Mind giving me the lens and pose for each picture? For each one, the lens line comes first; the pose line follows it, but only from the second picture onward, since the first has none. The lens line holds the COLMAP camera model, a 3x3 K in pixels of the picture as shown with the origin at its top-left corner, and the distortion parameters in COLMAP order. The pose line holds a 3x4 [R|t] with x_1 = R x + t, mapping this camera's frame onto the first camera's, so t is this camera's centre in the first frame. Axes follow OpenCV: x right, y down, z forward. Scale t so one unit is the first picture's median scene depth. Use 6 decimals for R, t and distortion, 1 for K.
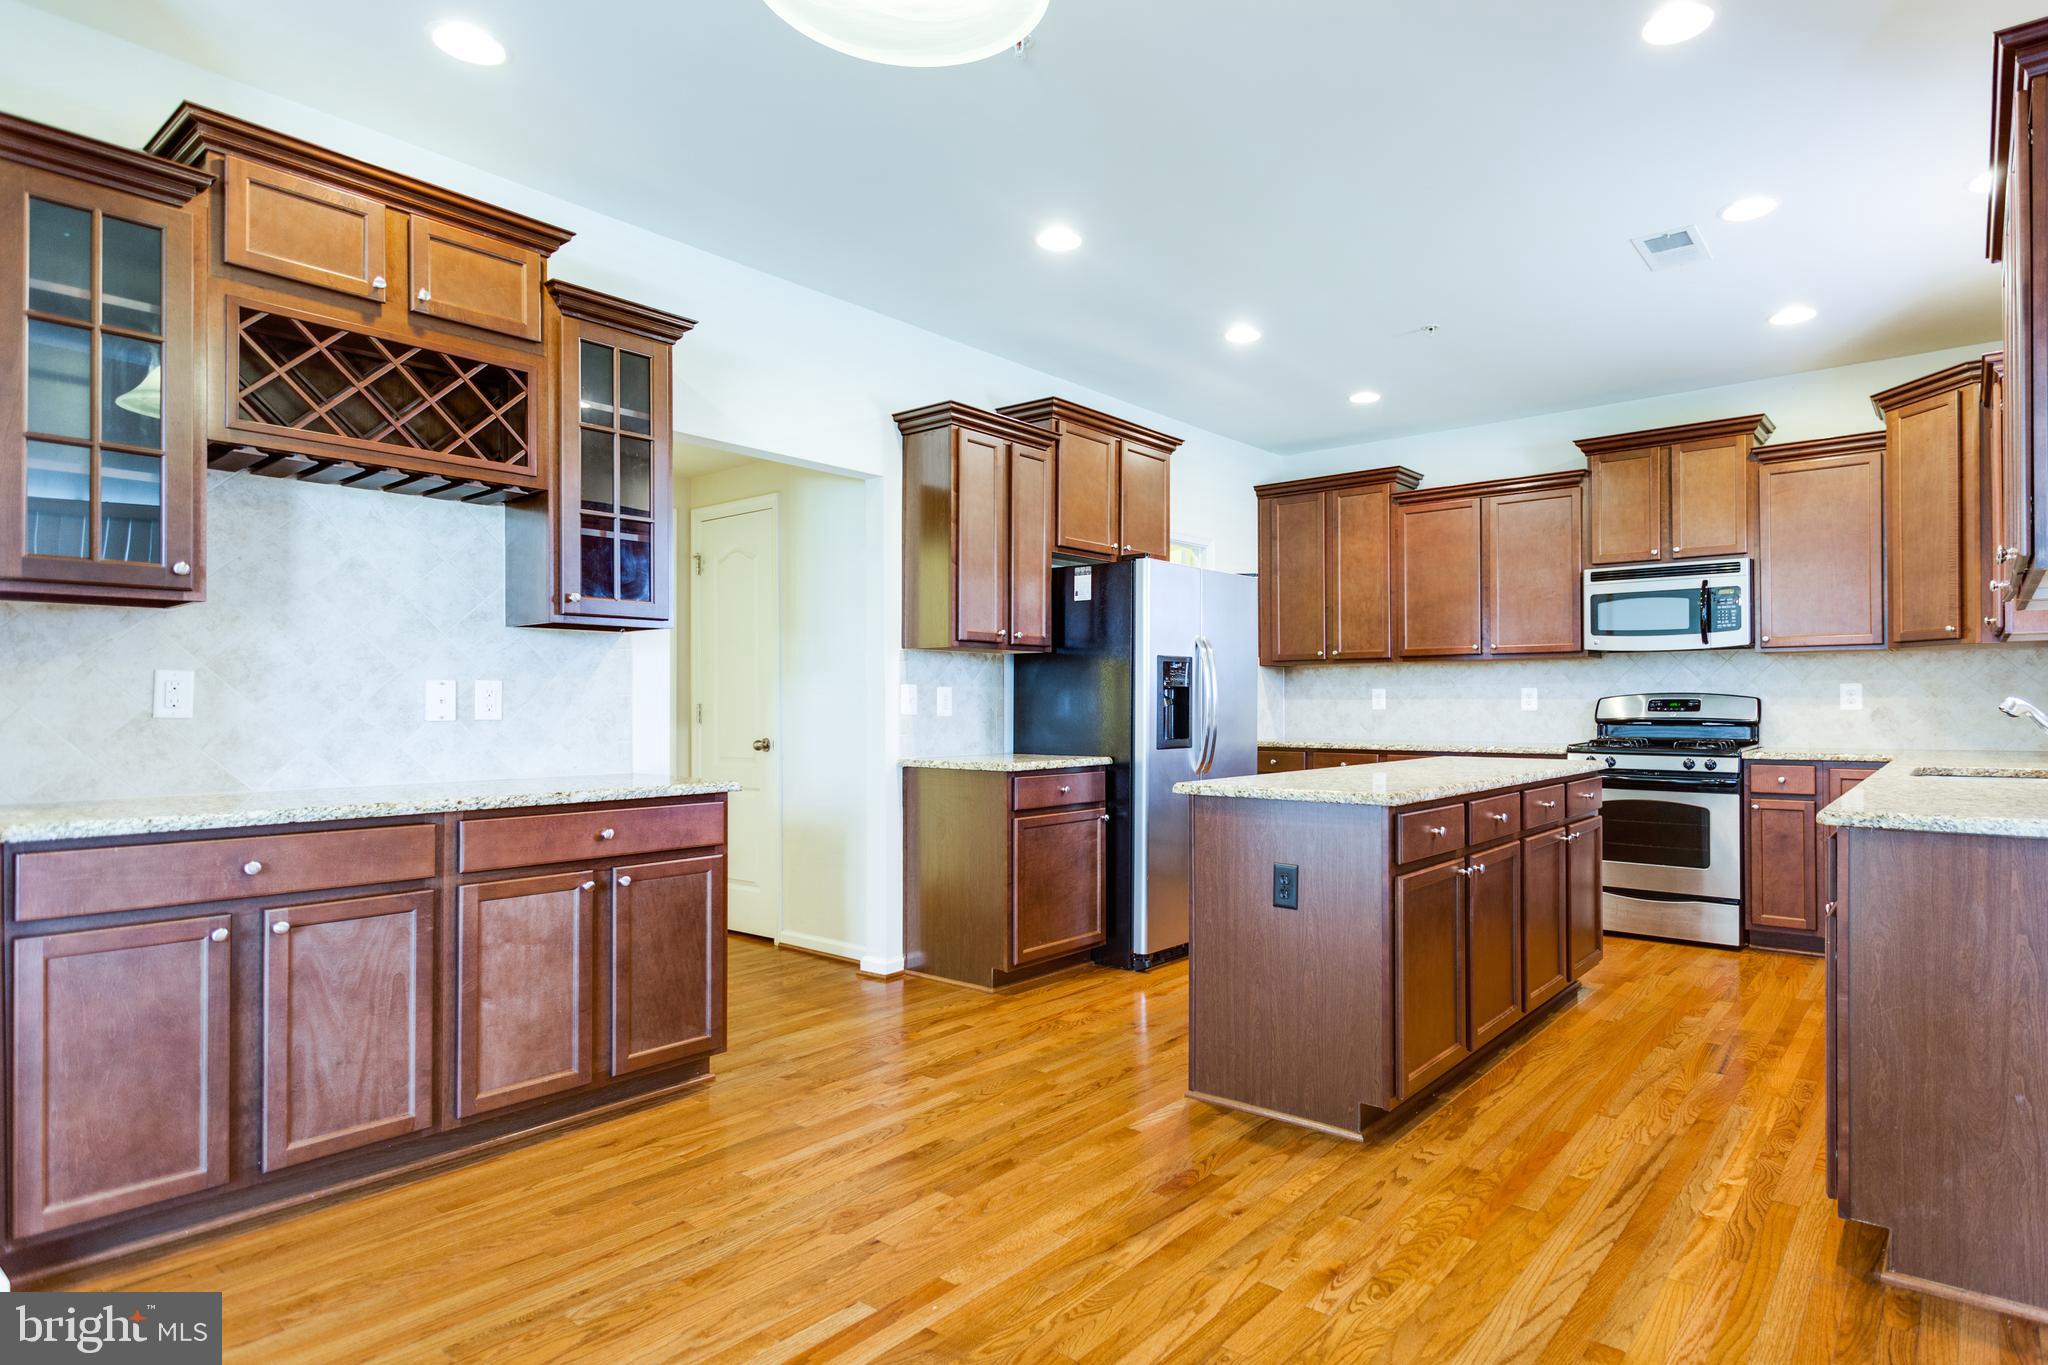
lens RADIAL K [[1081.7, 0, 1167.9], [0, 1081.7, 695.3], [0, 0, 1]] dist [0.011084, -0.003975]
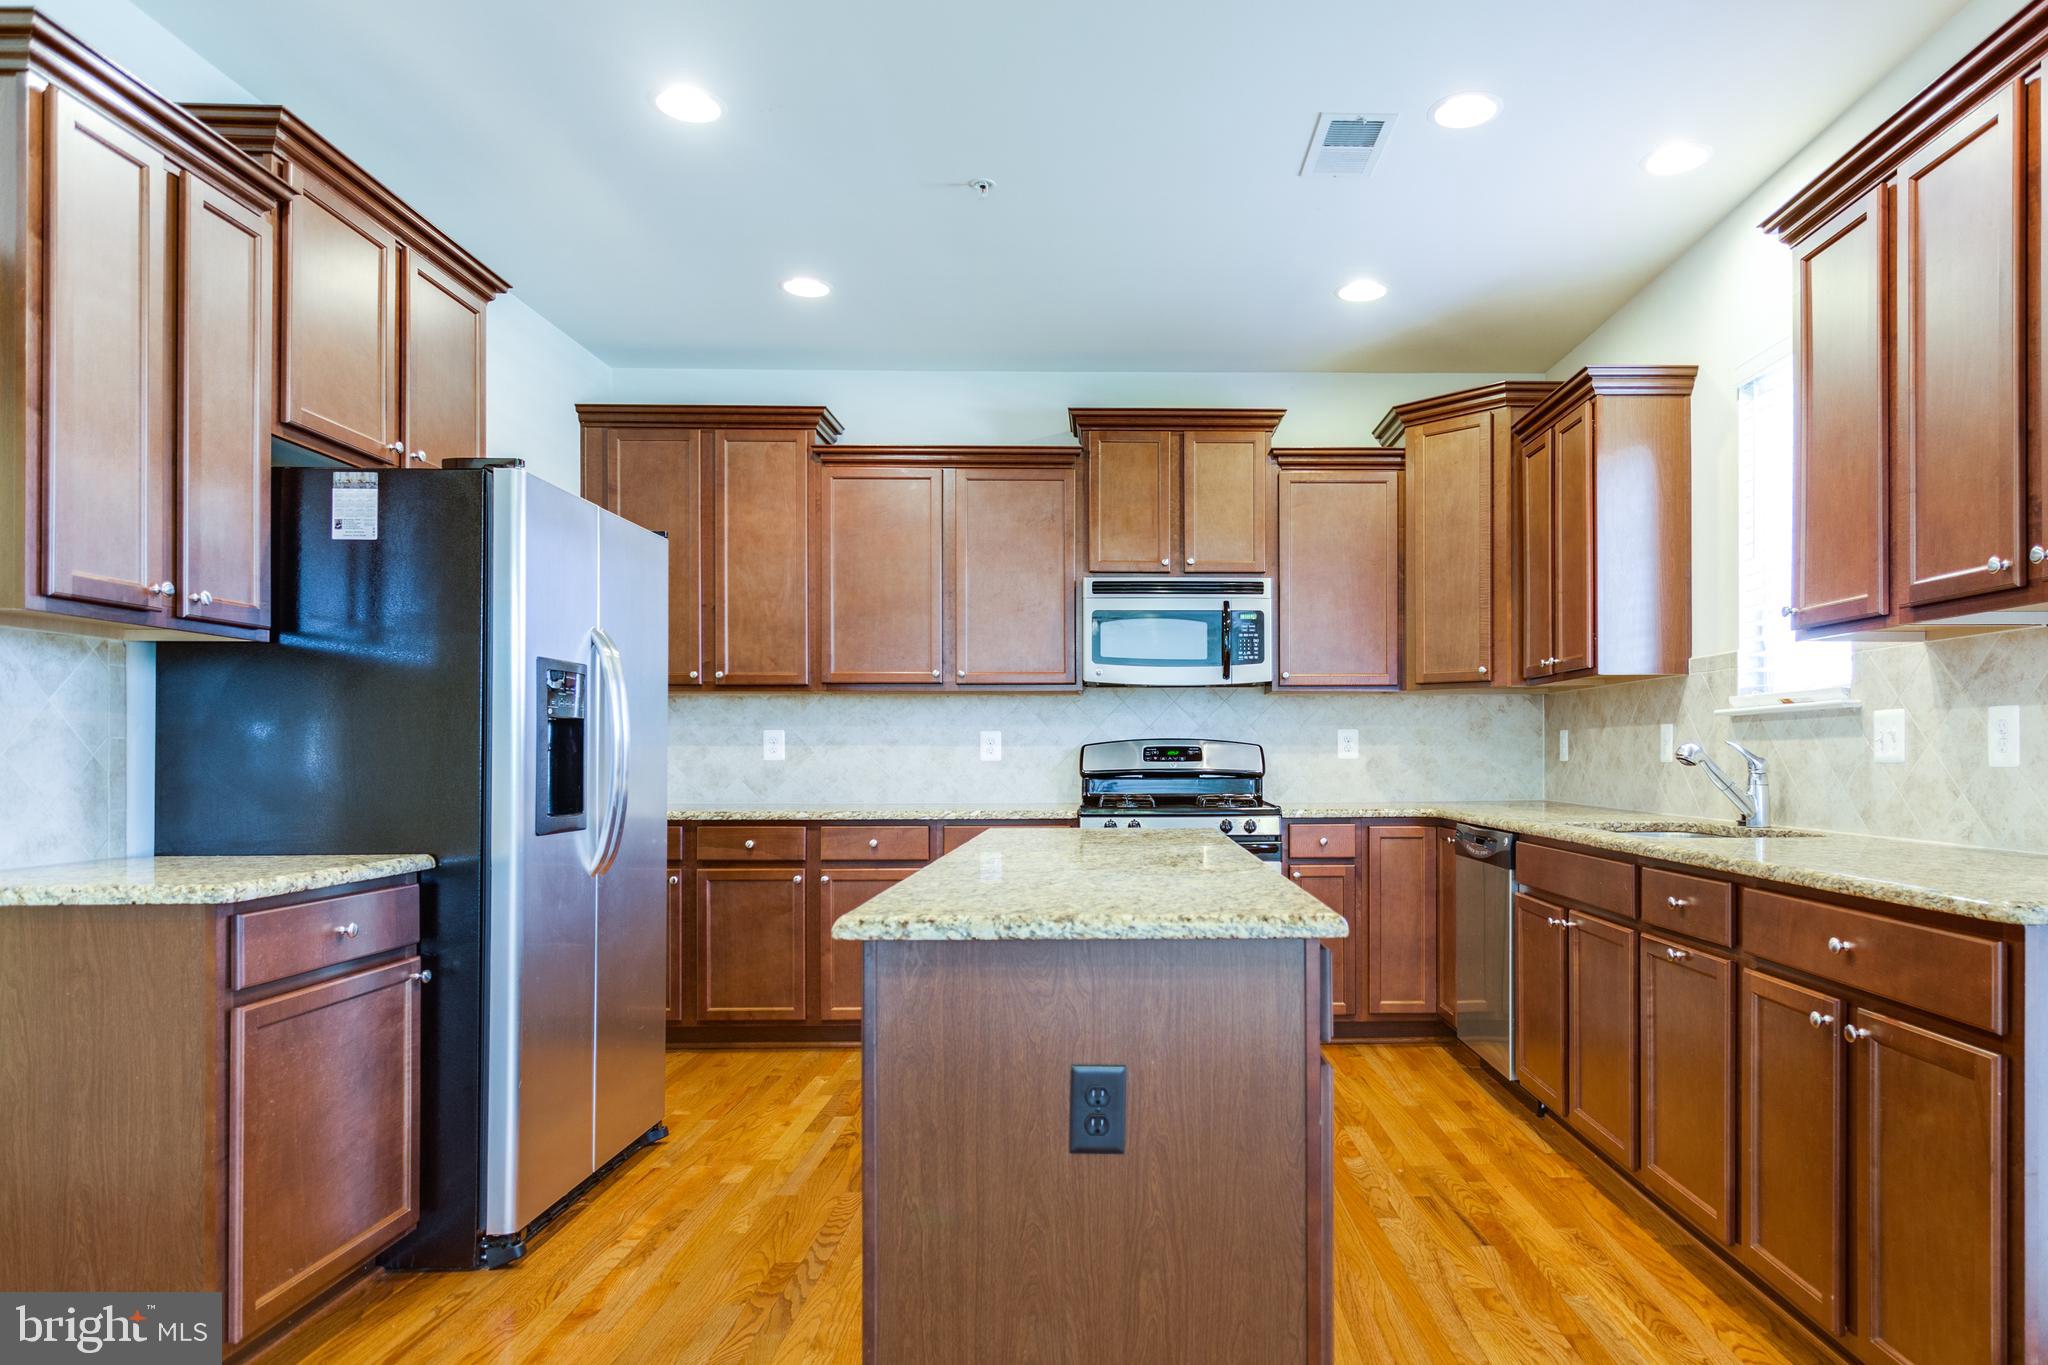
lens RADIAL K [[1221.1, 0, 1143.8], [0, 1221.1, 755.2], [0, 0, 1]] dist [0.003751, -0.006282]
pose [[0.787095, -0.000566, 0.616832, -0.142439], [-0.003909, 0.999975, 0.005906, 0.006089], [-0.616820, -0.007060, 0.787073, 0.349170]]
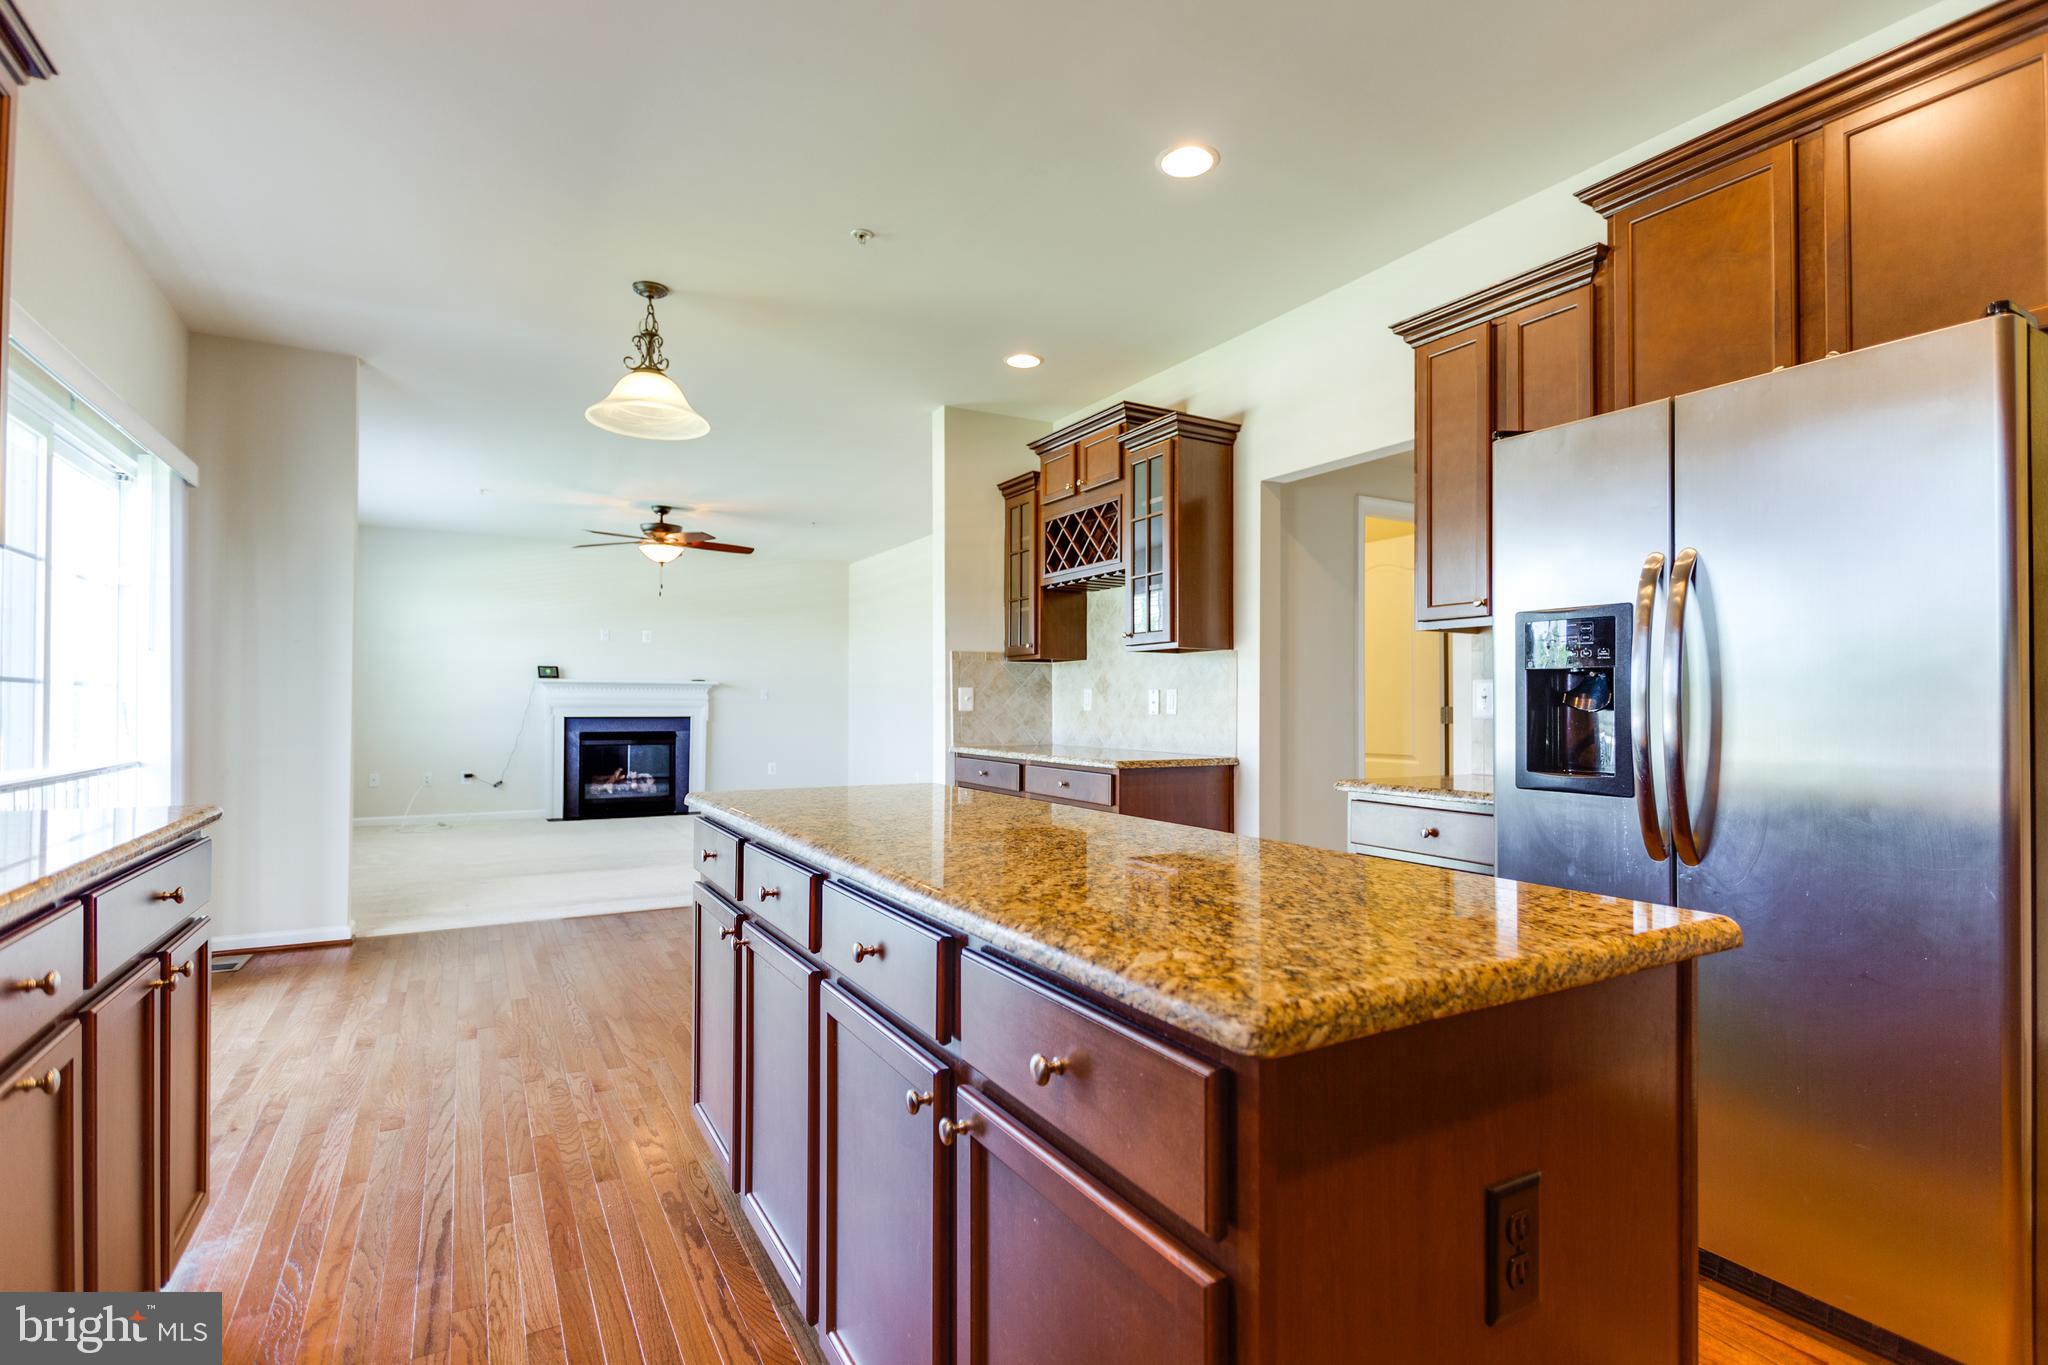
lens RADIAL K [[996.7, 0, 979.6], [0, 996.7, 687.2], [0, 0, 1]] dist [0.009296, -0.004030]
pose [[-0.440989, -0.019891, -0.897292, 0.545837], [0.003290, 0.999712, -0.023778, 0.010283], [0.897506, -0.013438, -0.440797, 0.972113]]
